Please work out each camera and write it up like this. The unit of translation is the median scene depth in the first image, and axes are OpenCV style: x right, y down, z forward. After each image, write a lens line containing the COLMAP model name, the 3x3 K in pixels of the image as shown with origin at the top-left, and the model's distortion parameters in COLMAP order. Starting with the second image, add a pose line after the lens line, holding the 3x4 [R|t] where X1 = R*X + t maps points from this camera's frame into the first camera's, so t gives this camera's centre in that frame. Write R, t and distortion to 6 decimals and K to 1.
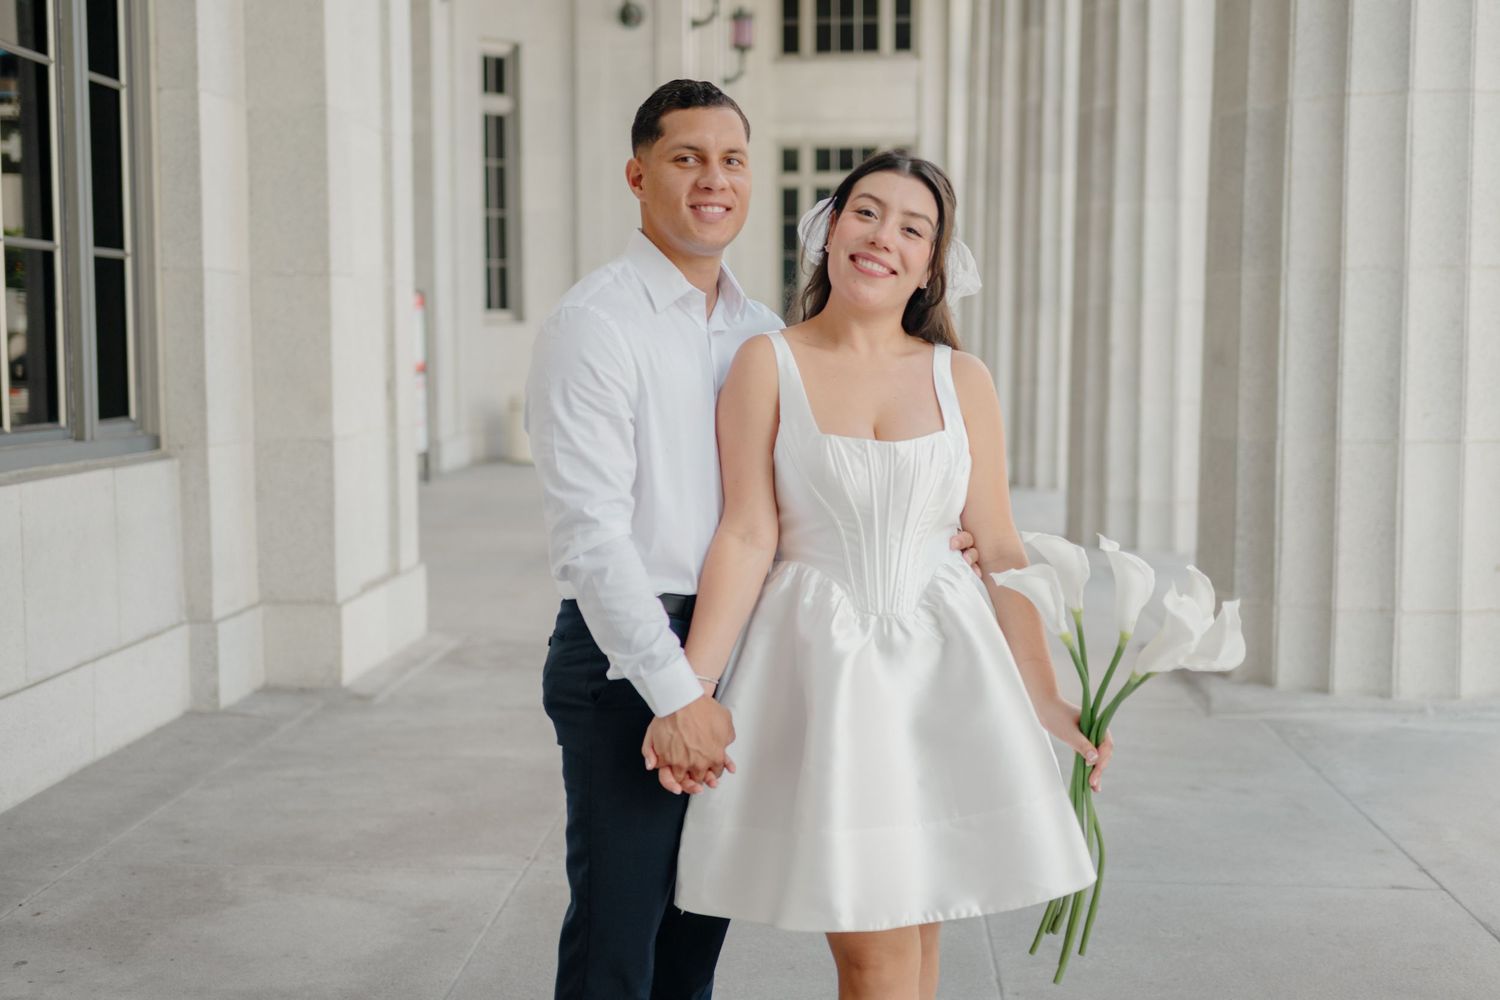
lens RADIAL K [[1836.9, 0, 749.5], [0, 1836.9, 505.4], [0, 0, 1]] dist [-0.000439, 0.023655]
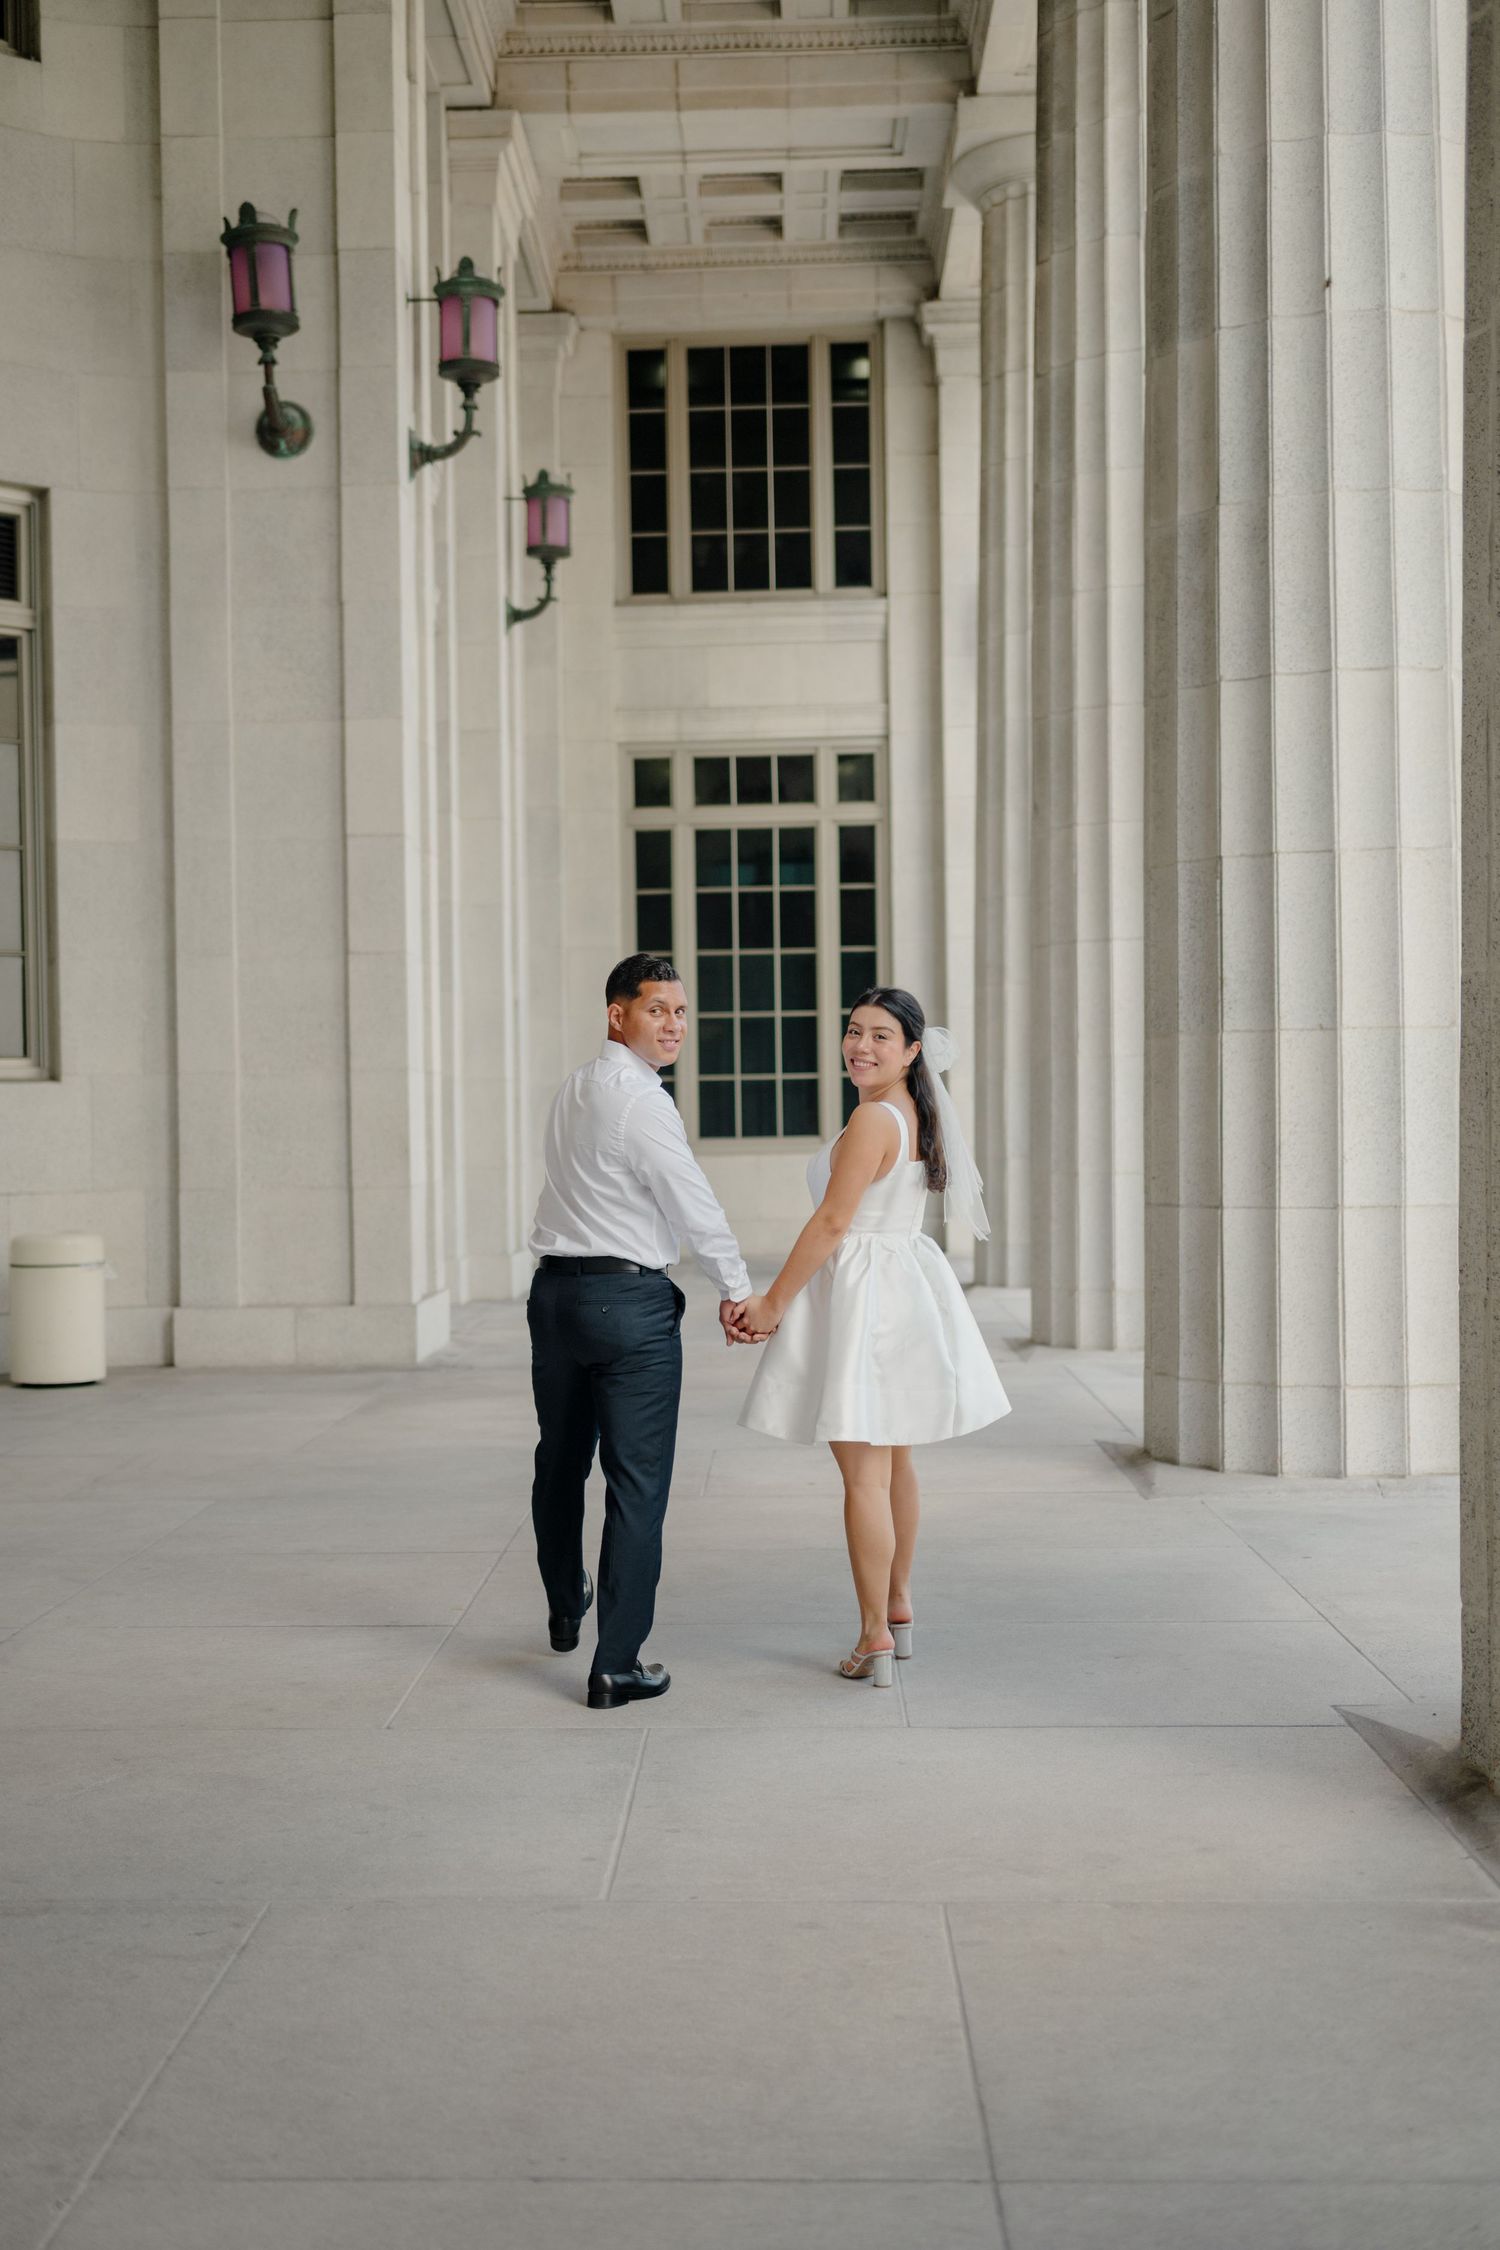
lens RADIAL K [[2605.9, 0, 730.3], [0, 2605.9, 1127.3], [0, 0, 1]] dist [0.007984, 0.021570]
pose [[0.999261, -0.014693, 0.035507, 0.070896], [0.017585, 0.996430, -0.082569, -0.090436], [-0.034167, 0.083132, 0.995953, 1.018760]]
